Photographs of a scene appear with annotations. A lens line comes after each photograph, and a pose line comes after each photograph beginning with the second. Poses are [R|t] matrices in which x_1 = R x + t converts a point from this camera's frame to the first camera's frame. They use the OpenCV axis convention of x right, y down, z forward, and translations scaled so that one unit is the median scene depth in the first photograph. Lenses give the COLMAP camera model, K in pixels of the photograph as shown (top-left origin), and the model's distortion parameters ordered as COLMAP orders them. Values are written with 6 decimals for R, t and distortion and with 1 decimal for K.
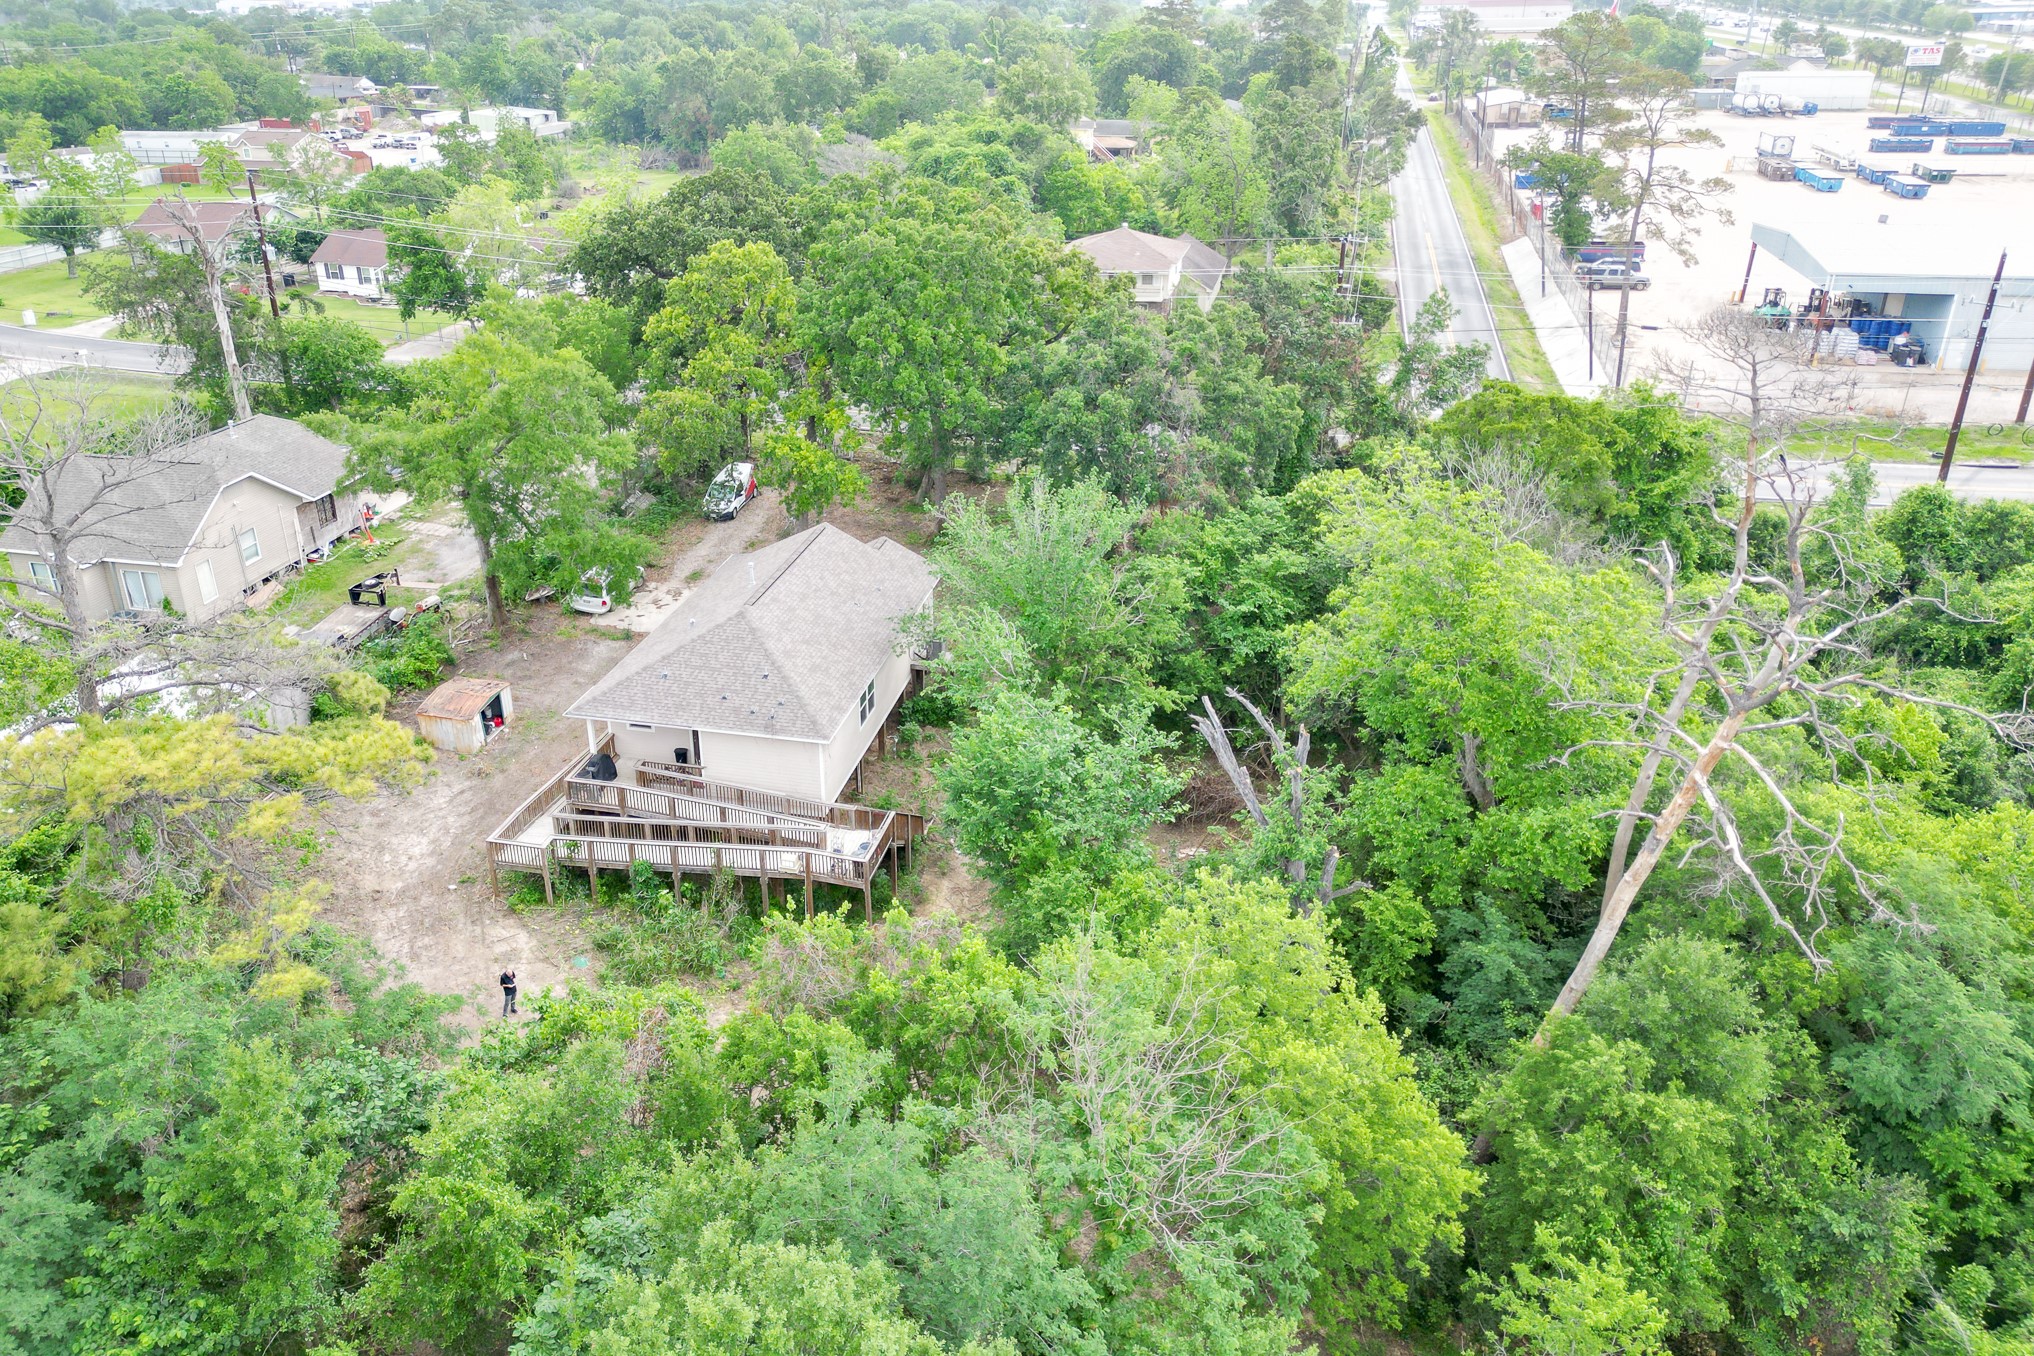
lens RADIAL K [[1462.1, 0, 928.1], [0, 1462.1, 645.6], [0, 0, 1]] dist [0.045681, -0.041541]
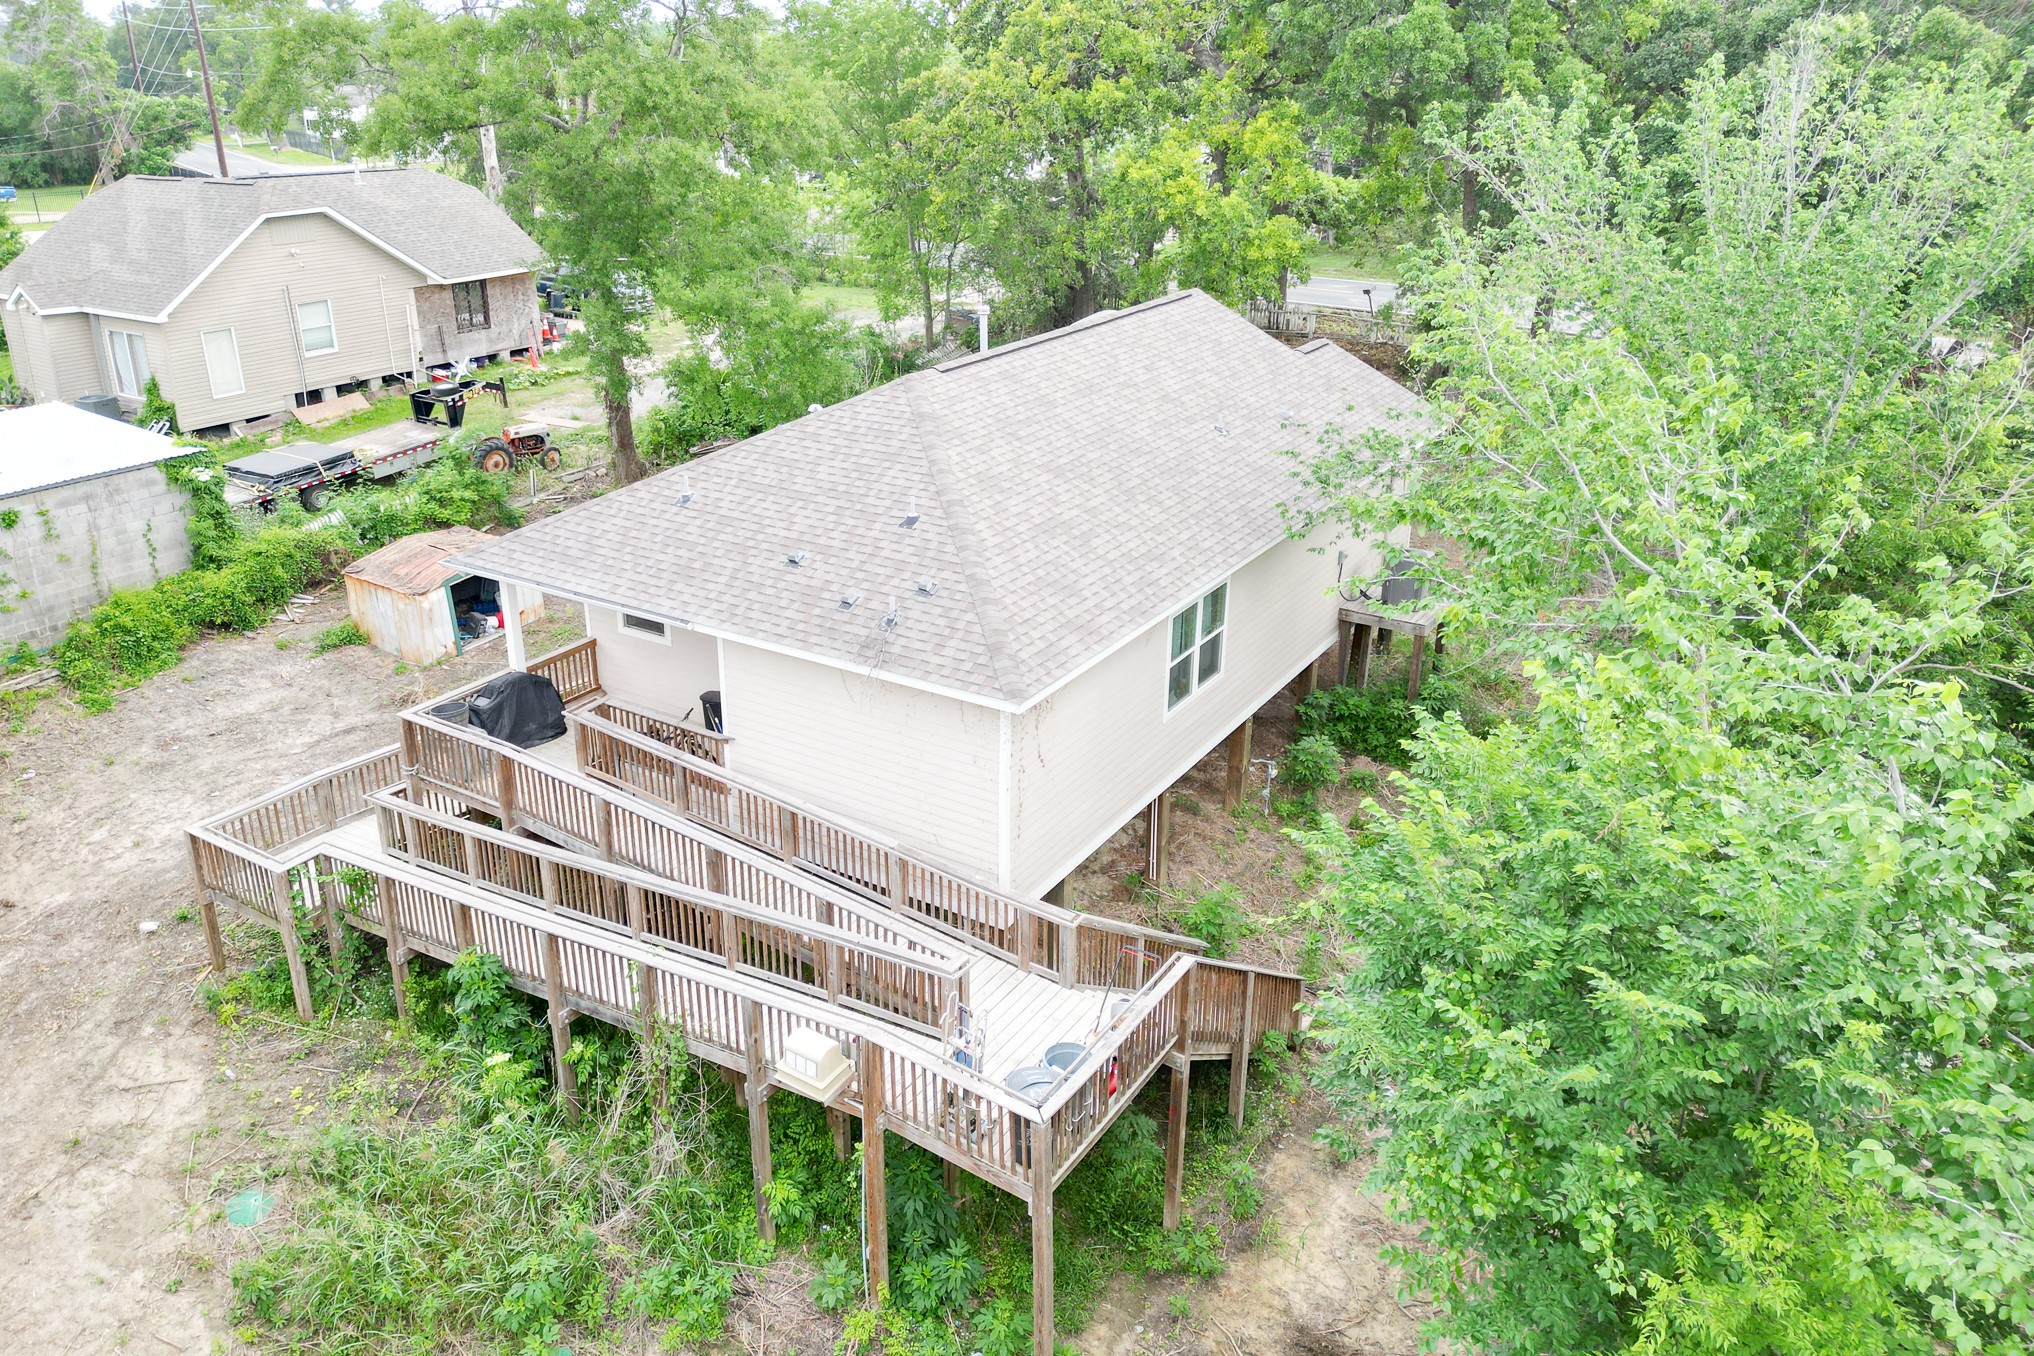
lens RADIAL K [[1462.1, 0, 928.1], [0, 1462.1, 645.6], [0, 0, 1]] dist [0.045681, -0.041541]
pose [[0.939574, 0.131090, -0.316254, 0.011252], [-0.144672, 0.989283, -0.019744, 0.046831], [0.310277, 0.064304, 0.948469, 0.520726]]
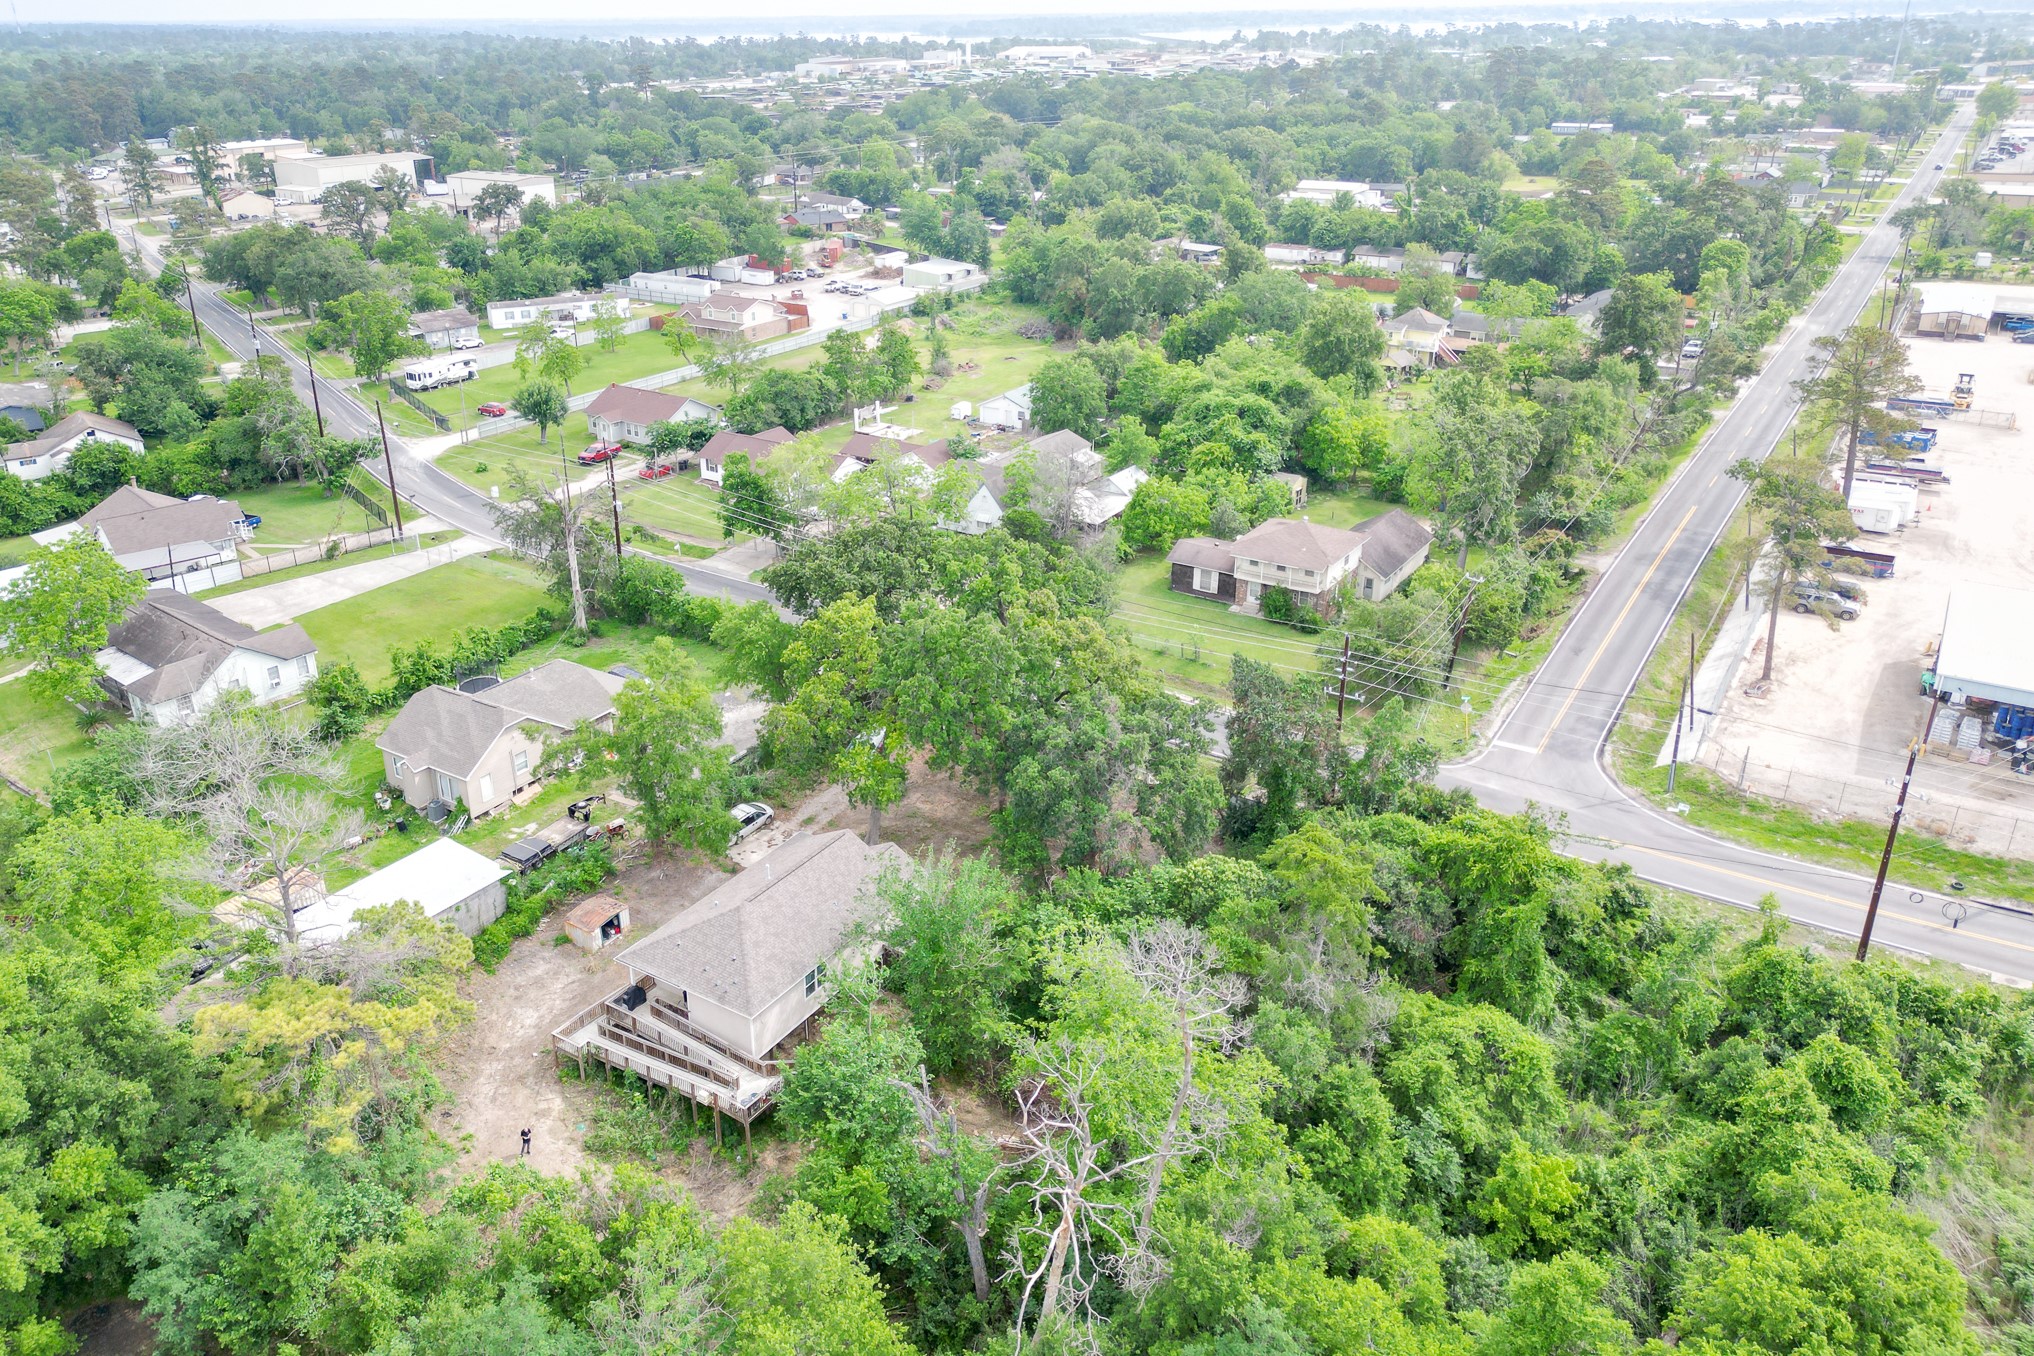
lens RADIAL K [[1462.1, 0, 928.1], [0, 1462.1, 645.6], [0, 0, 1]] dist [0.045681, -0.041541]
pose [[0.939949, 0.135980, -0.313059, 0.407049], [-0.141326, 0.989947, 0.005668, -0.271462], [0.310683, 0.038916, 0.949717, -0.313873]]
